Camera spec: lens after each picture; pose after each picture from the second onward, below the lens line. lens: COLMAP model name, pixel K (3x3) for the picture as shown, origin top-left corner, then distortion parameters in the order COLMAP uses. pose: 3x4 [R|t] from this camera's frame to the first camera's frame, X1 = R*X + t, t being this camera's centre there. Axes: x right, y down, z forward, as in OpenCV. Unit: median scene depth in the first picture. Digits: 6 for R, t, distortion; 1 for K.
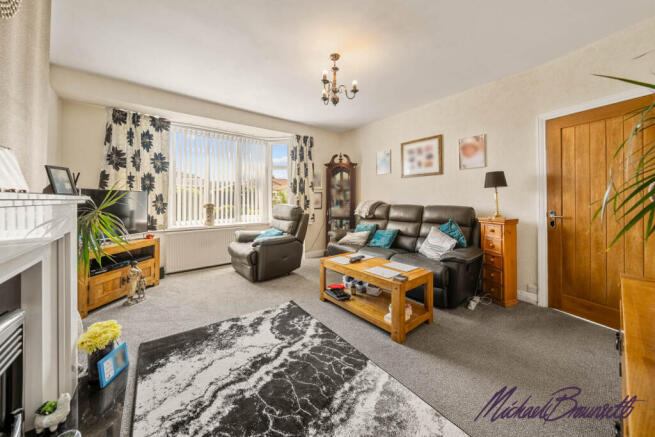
lens RADIAL K [[233.1, 0, 331.4], [0, 233.1, 201.2], [0, 0, 1]] dist [-0.000240, 0.000006]
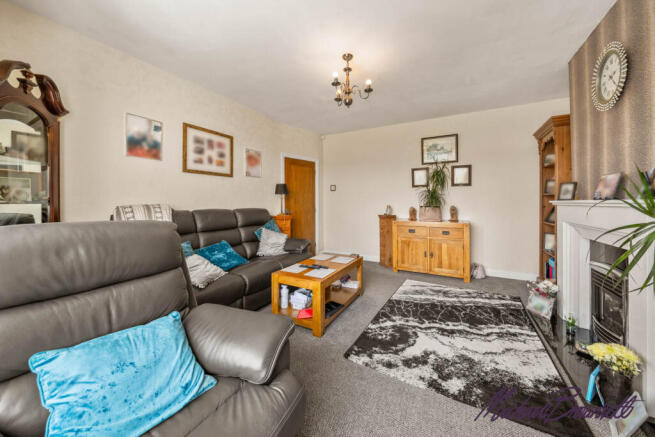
lens RADIAL K [[233.1, 0, 331.4], [0, 233.1, 201.2], [0, 0, 1]] dist [-0.000240, 0.000006]
pose [[-0.389068, 0.004125, 0.921200, -1.053807], [0.009064, 0.999959, -0.000649, -0.014877], [-0.921164, 0.008097, -0.389090, 1.770317]]
